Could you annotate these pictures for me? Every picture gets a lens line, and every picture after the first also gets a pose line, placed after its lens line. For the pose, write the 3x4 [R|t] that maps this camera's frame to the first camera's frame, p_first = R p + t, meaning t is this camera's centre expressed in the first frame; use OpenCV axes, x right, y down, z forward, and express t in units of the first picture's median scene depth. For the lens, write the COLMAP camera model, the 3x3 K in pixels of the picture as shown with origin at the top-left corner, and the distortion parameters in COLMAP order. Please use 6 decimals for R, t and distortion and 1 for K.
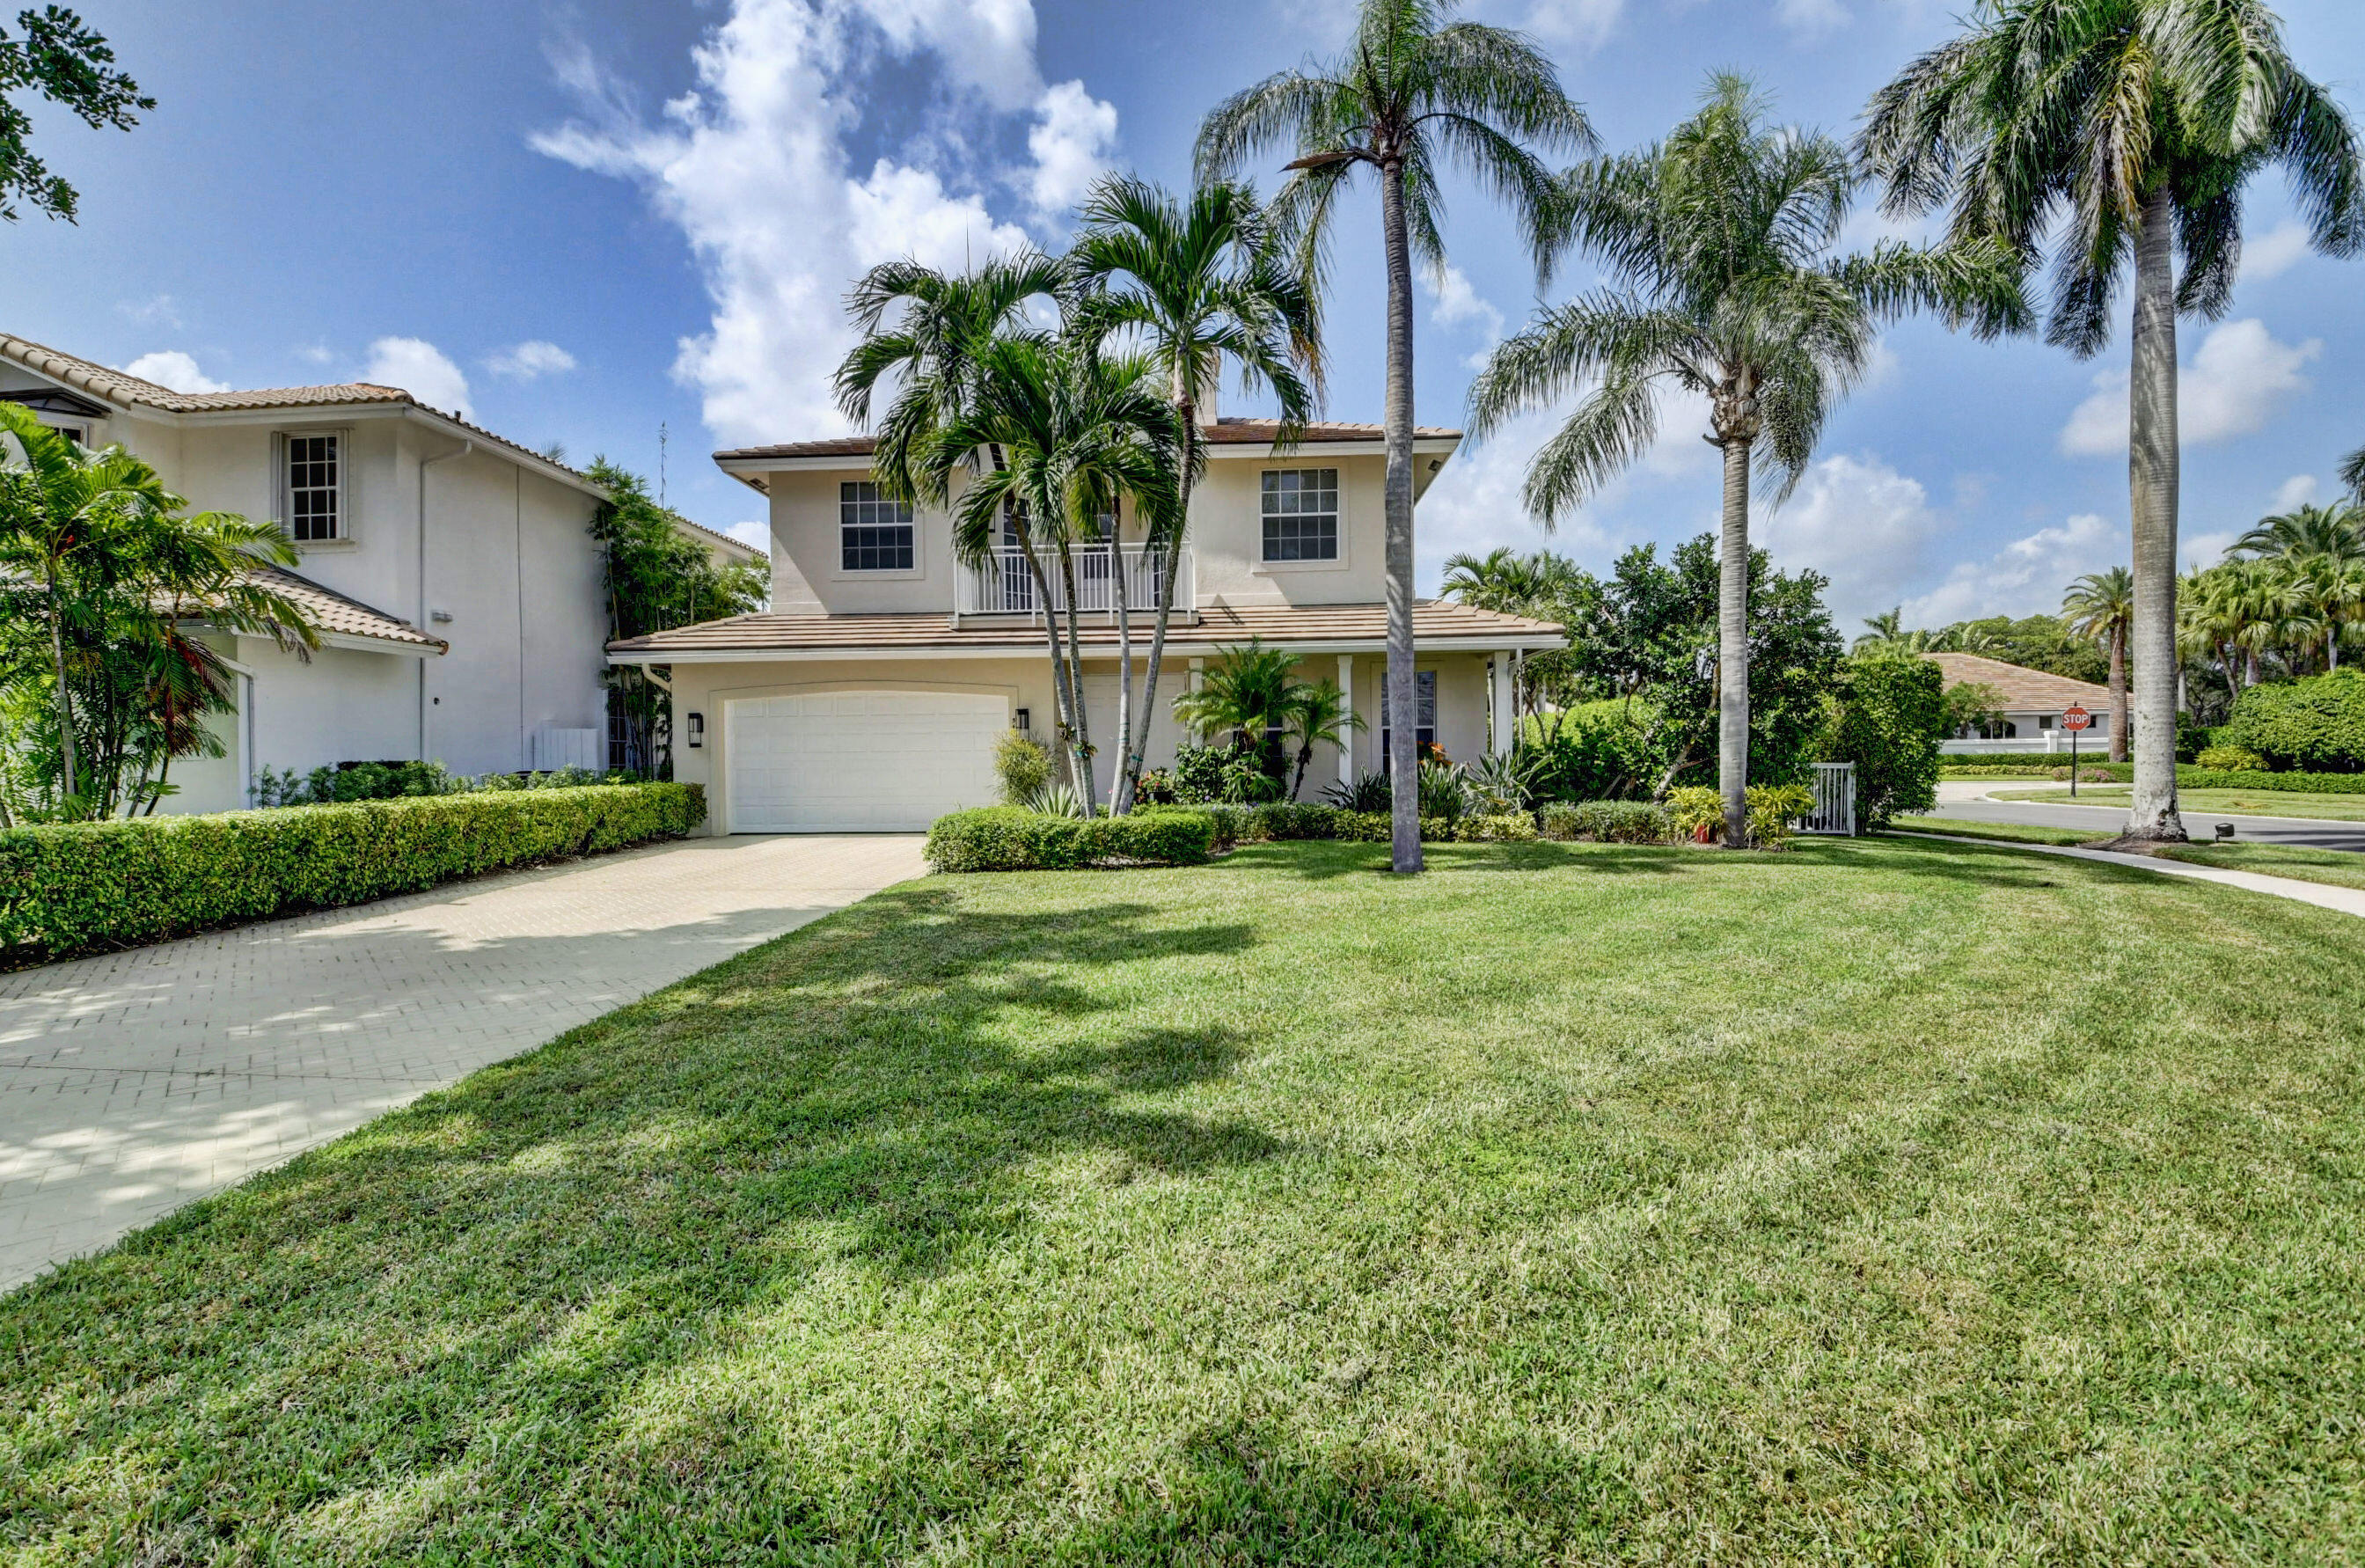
lens RADIAL K [[1035.6, 0, 1174.2], [0, 1035.6, 808.2], [0, 0, 1]] dist [0.018250, -0.029931]
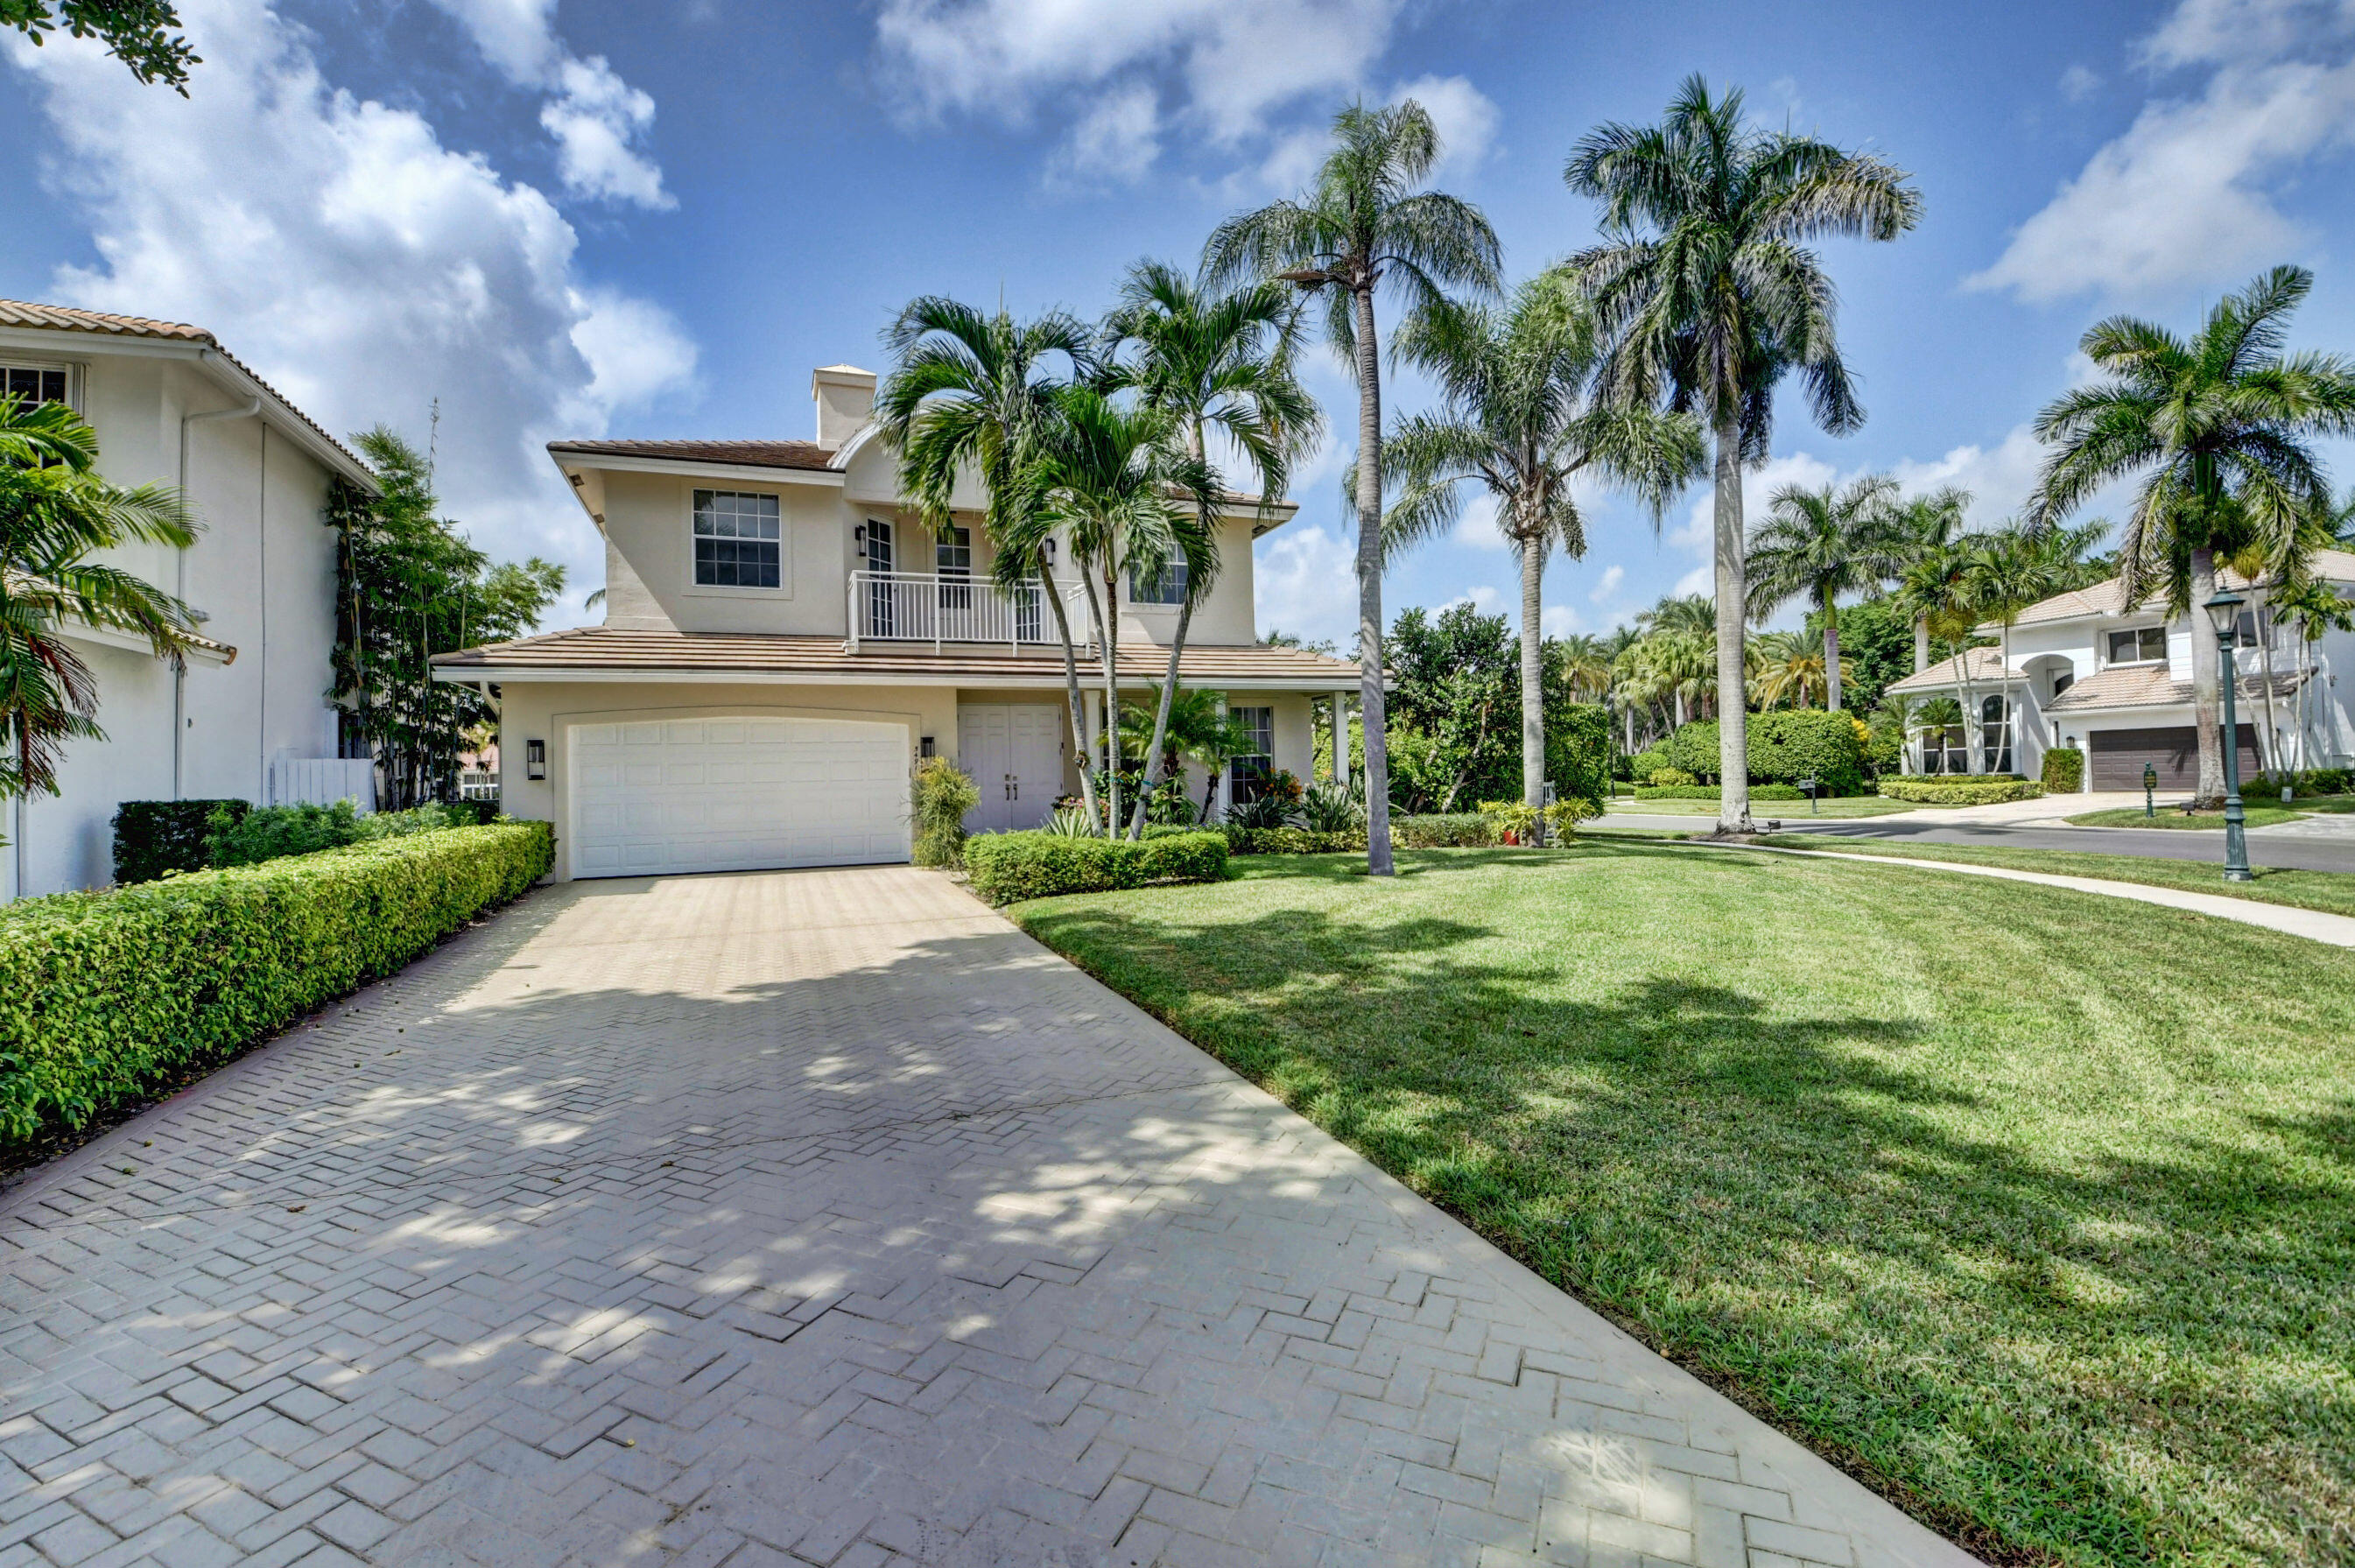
lens RADIAL K [[1037.6, 0, 1168.4], [0, 1037.6, 776.6], [0, 0, 1]] dist [0.020289, -0.030642]
pose [[0.911388, -0.009970, 0.411427, -0.342666], [0.034527, 0.998034, -0.052299, 0.001116], [-0.410097, 0.061871, 0.909941, 0.011019]]
